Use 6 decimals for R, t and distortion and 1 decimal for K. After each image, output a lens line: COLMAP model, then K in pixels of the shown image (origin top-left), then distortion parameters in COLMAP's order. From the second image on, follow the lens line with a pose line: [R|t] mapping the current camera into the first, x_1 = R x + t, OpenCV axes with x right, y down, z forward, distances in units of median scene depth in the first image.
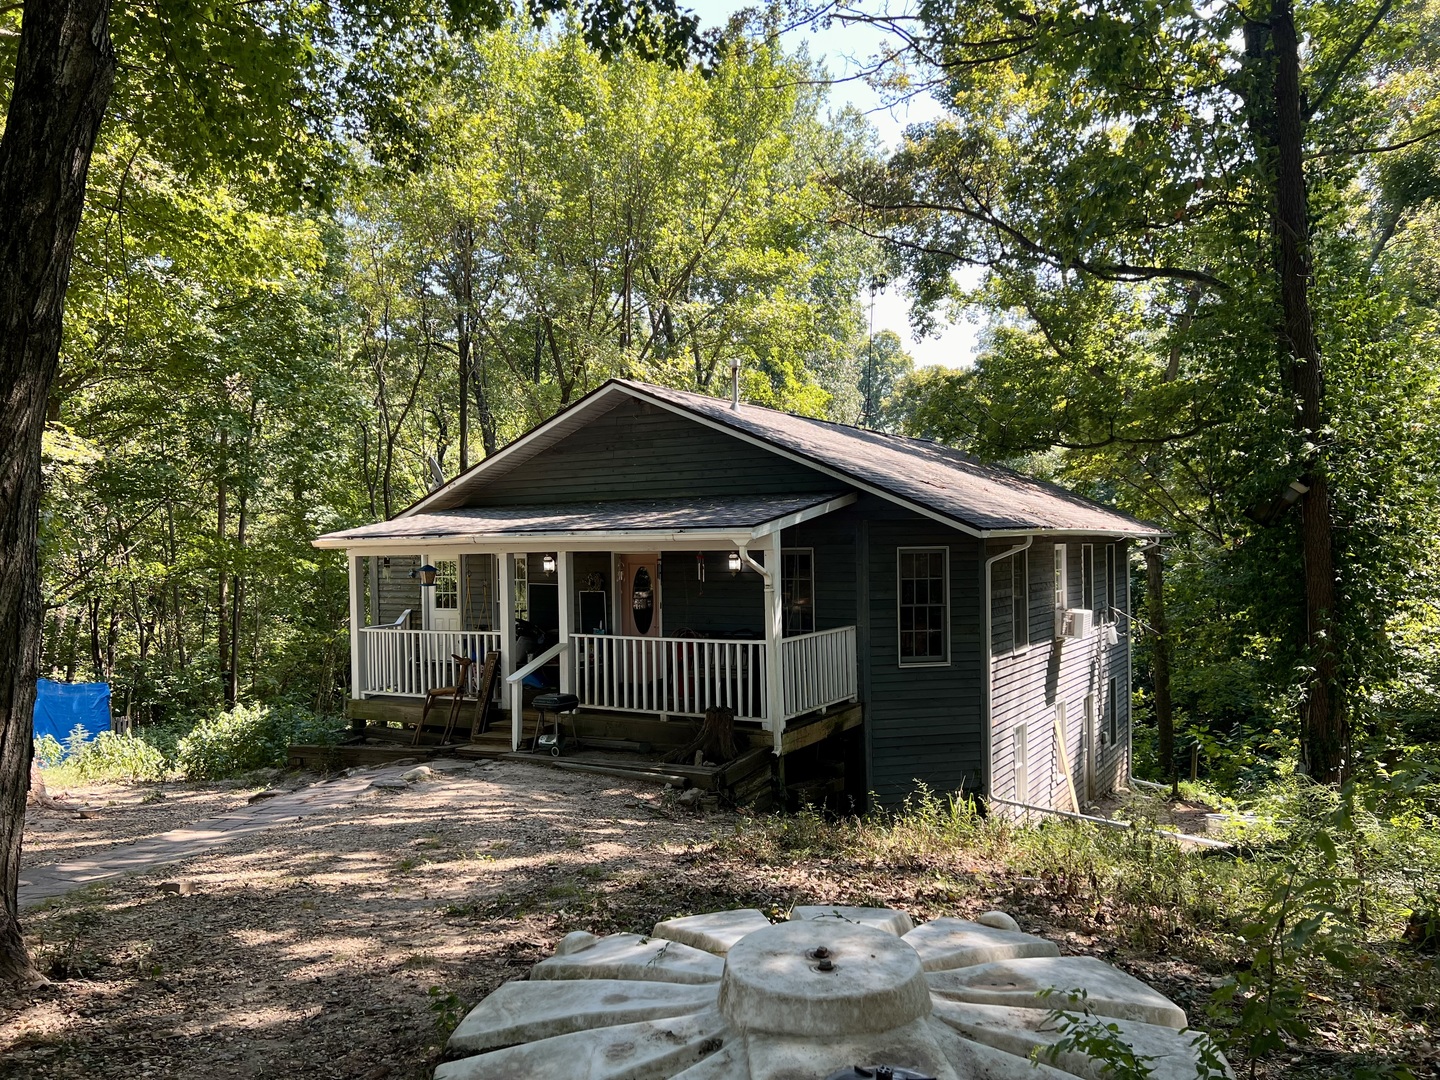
lens RADIAL K [[1067.9, 0, 731.6], [0, 1067.9, 556.1], [0, 0, 1]] dist [0.080406, -0.103515]
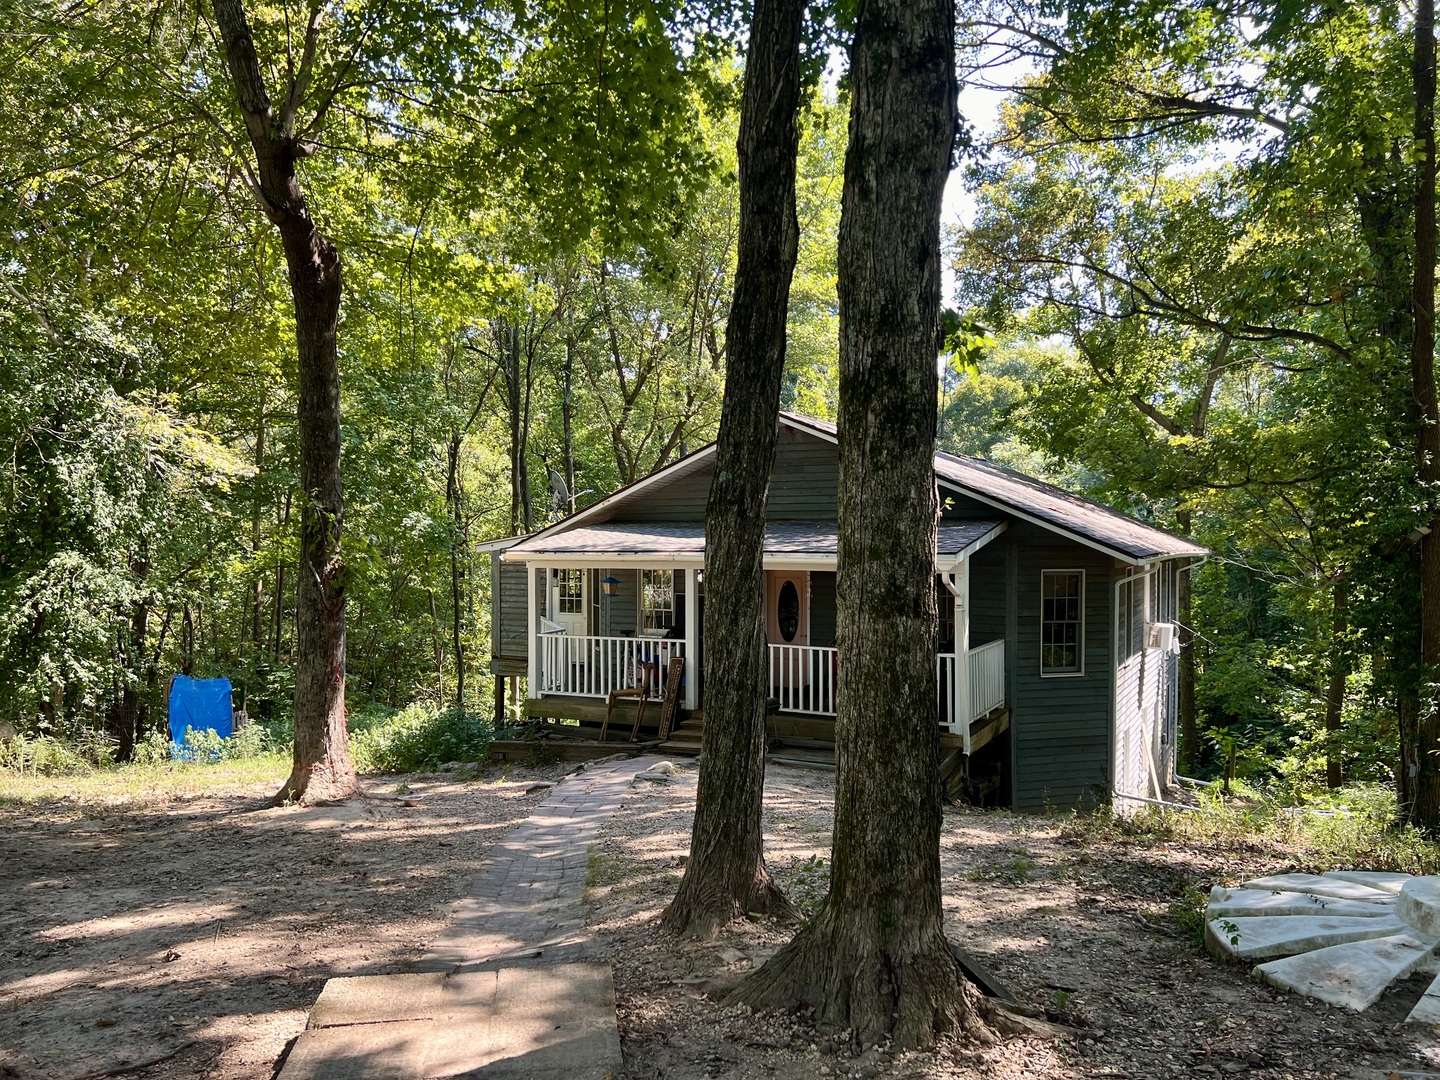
lens RADIAL K [[1067.9, 0, 731.6], [0, 1067.9, 556.1], [0, 0, 1]] dist [0.080406, -0.103515]
pose [[0.998079, 0.016787, 0.059639, -0.235359], [-0.017127, 0.999840, 0.005195, -0.022660], [-0.059542, -0.006207, 0.998207, -0.103057]]
